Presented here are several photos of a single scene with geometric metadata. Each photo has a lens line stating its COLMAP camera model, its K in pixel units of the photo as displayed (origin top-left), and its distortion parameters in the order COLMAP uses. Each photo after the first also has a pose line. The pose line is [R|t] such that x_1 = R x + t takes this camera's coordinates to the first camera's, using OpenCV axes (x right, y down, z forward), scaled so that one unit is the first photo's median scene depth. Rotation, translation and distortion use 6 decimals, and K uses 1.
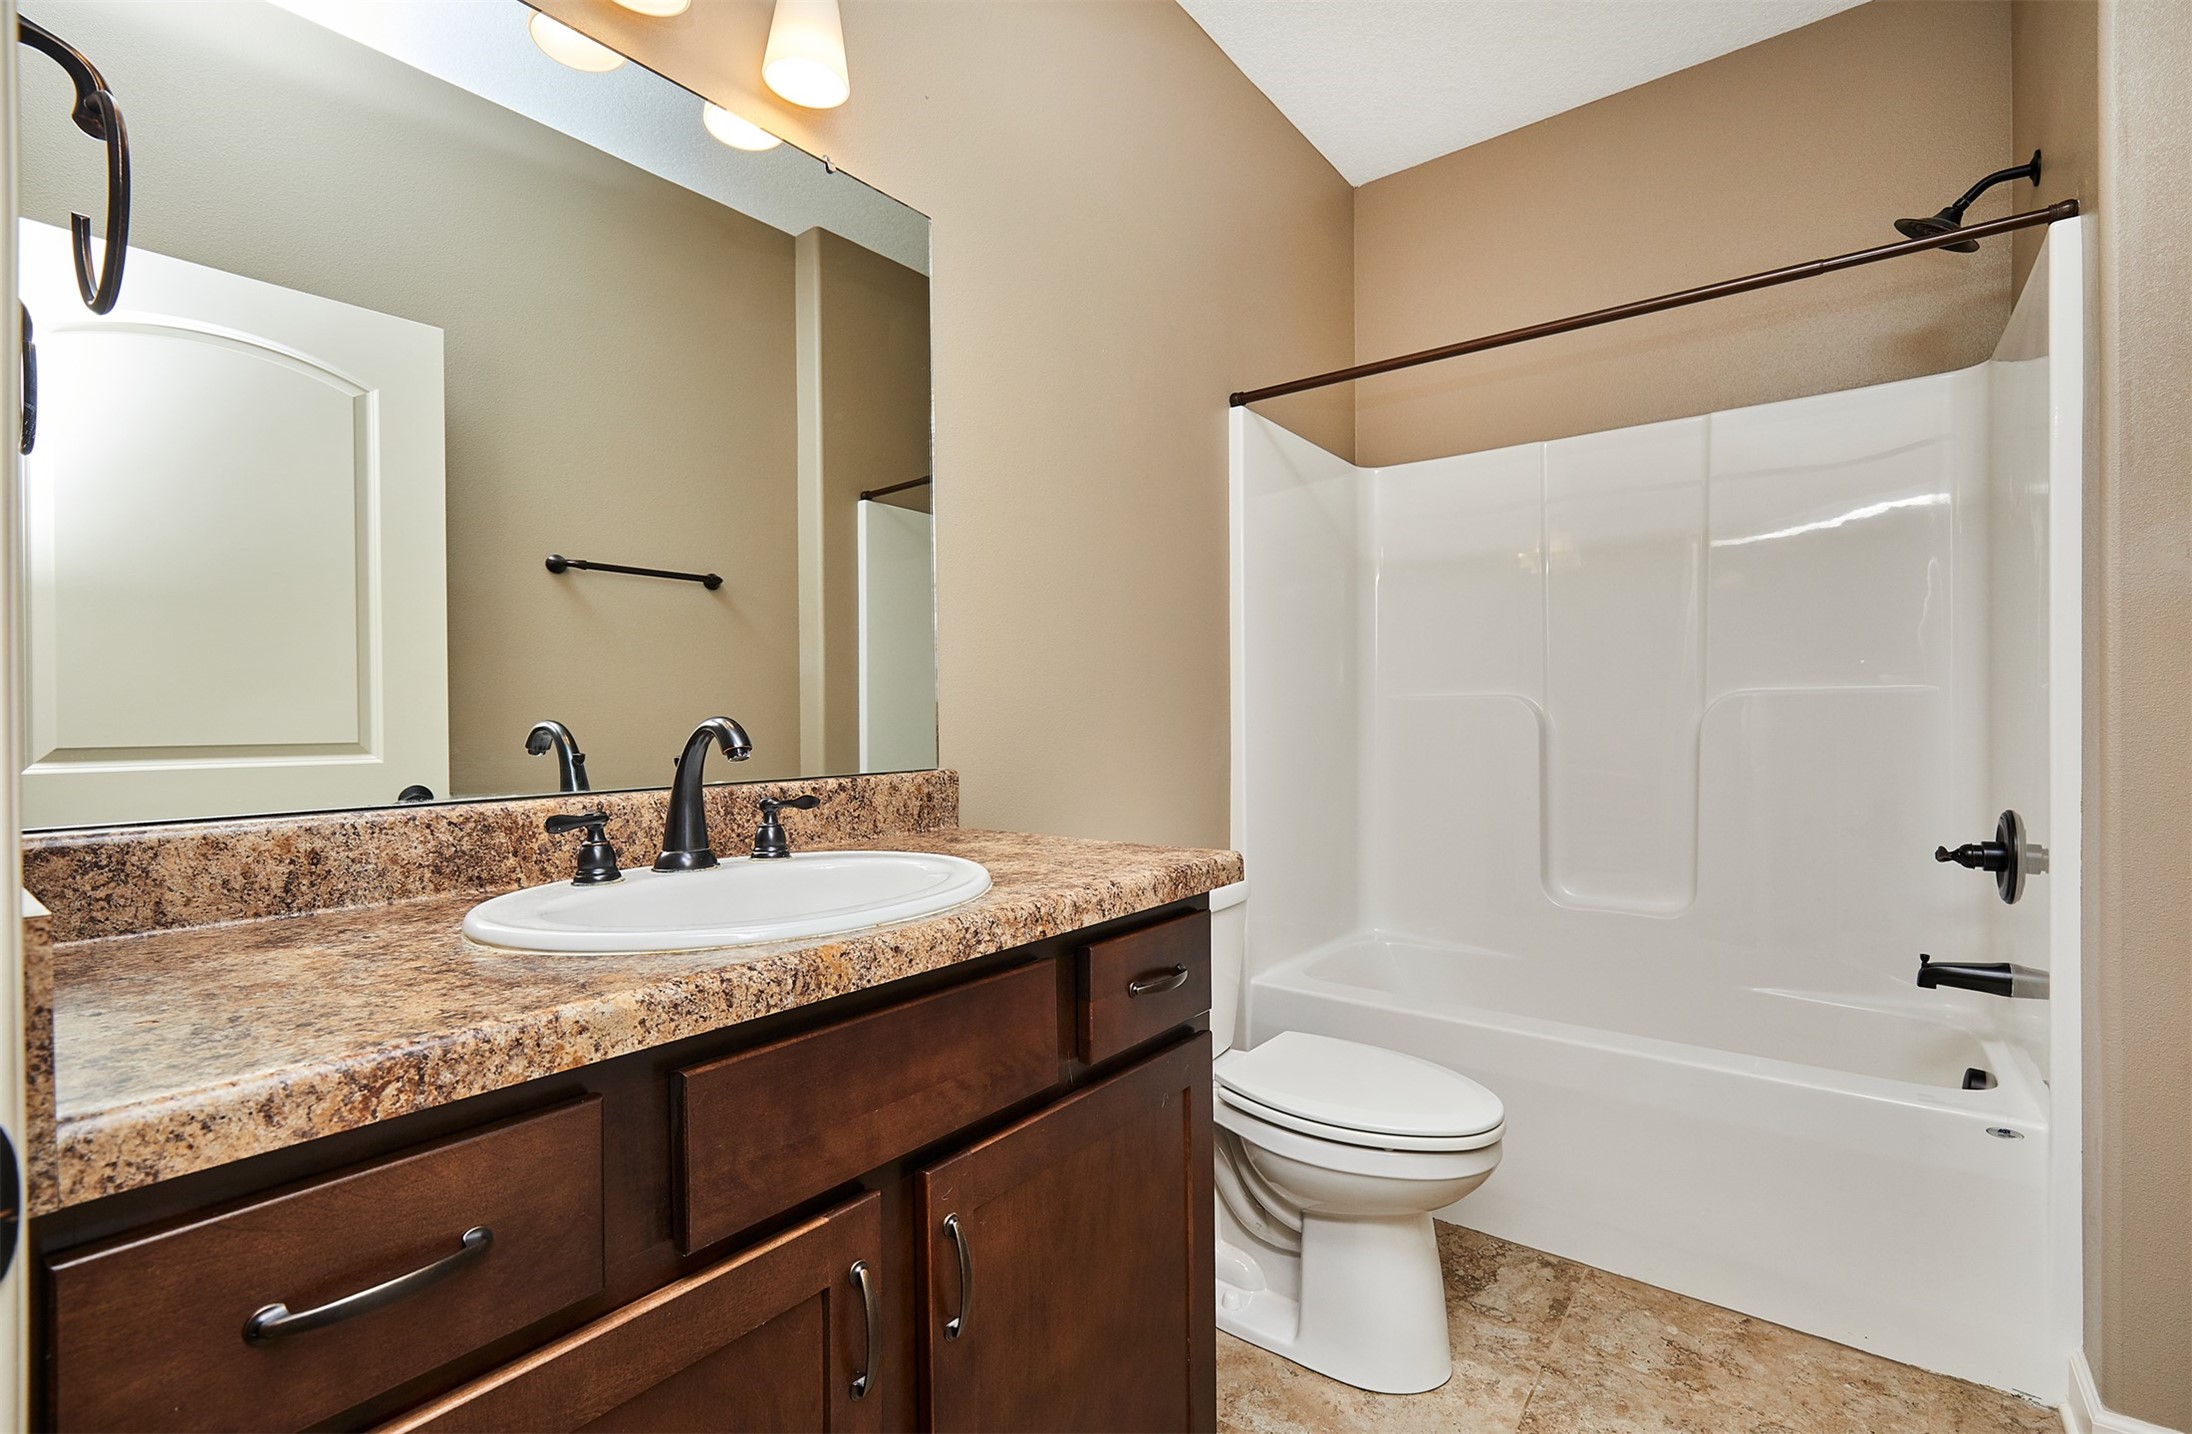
lens RADIAL K [[964.1, 0, 1052.3], [0, 964.1, 725.8], [0, 0, 1]] dist [0.000420, 0.000022]
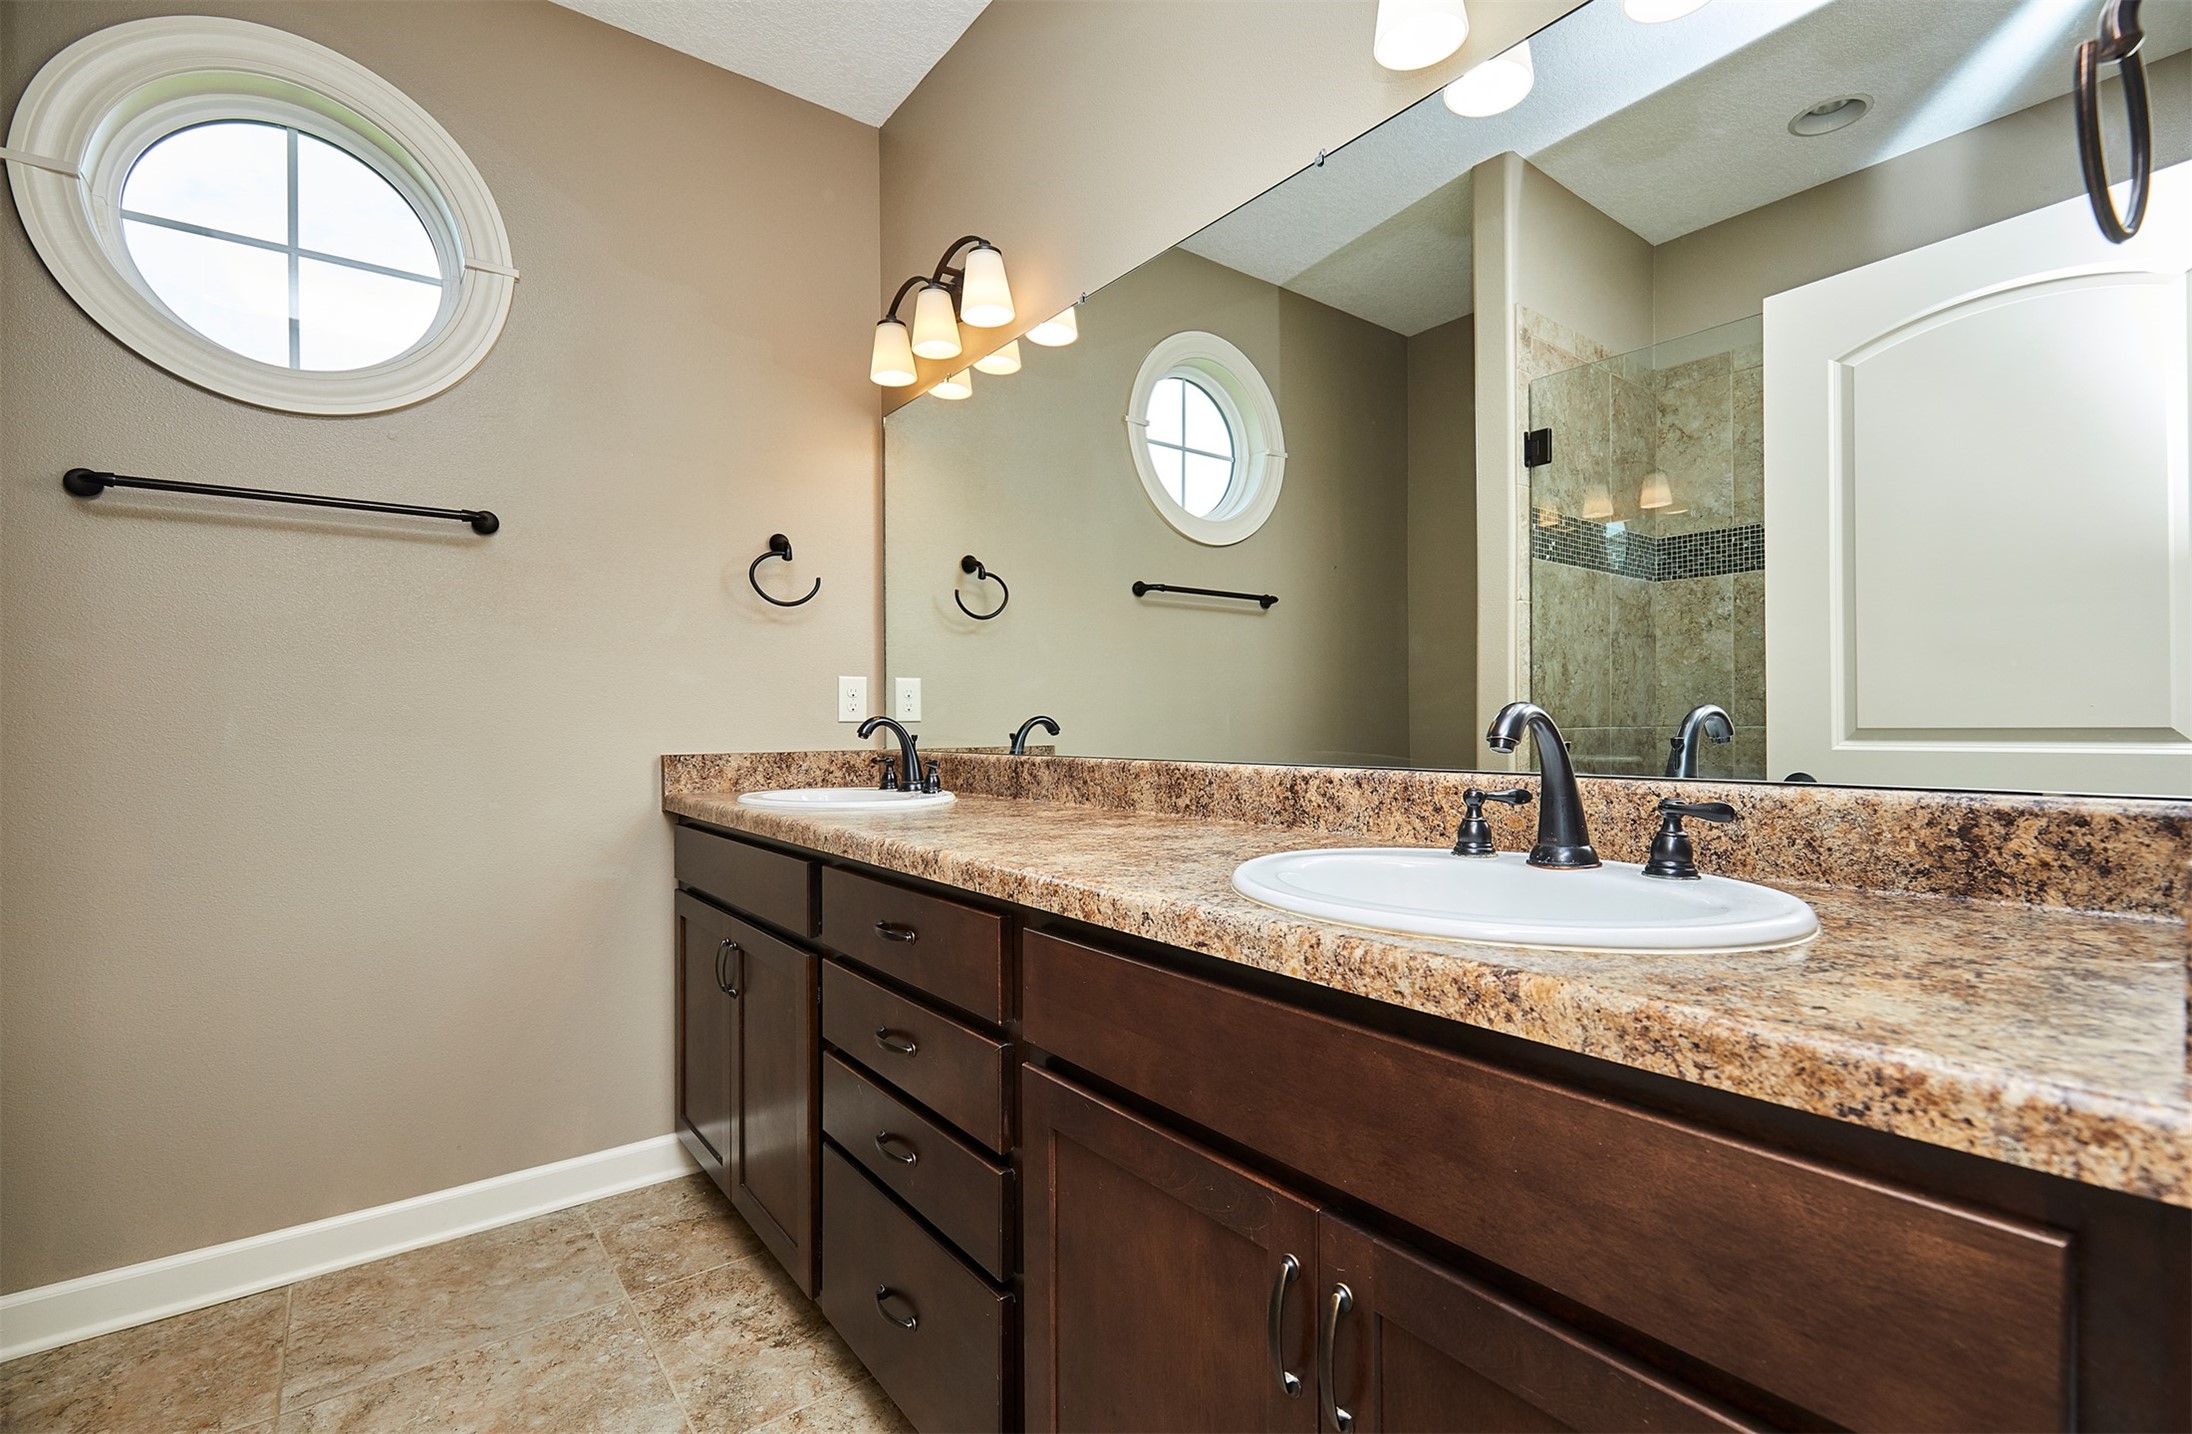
lens RADIAL K [[964.1, 0, 1052.3], [0, 964.1, 725.8], [0, 0, 1]] dist [0.000420, 0.000022]
pose [[-0.267758, 0.013836, -0.963387, 0.661177], [0.014265, 0.999844, 0.010394, 0.002000], [0.963381, -0.010960, -0.267914, 0.842799]]
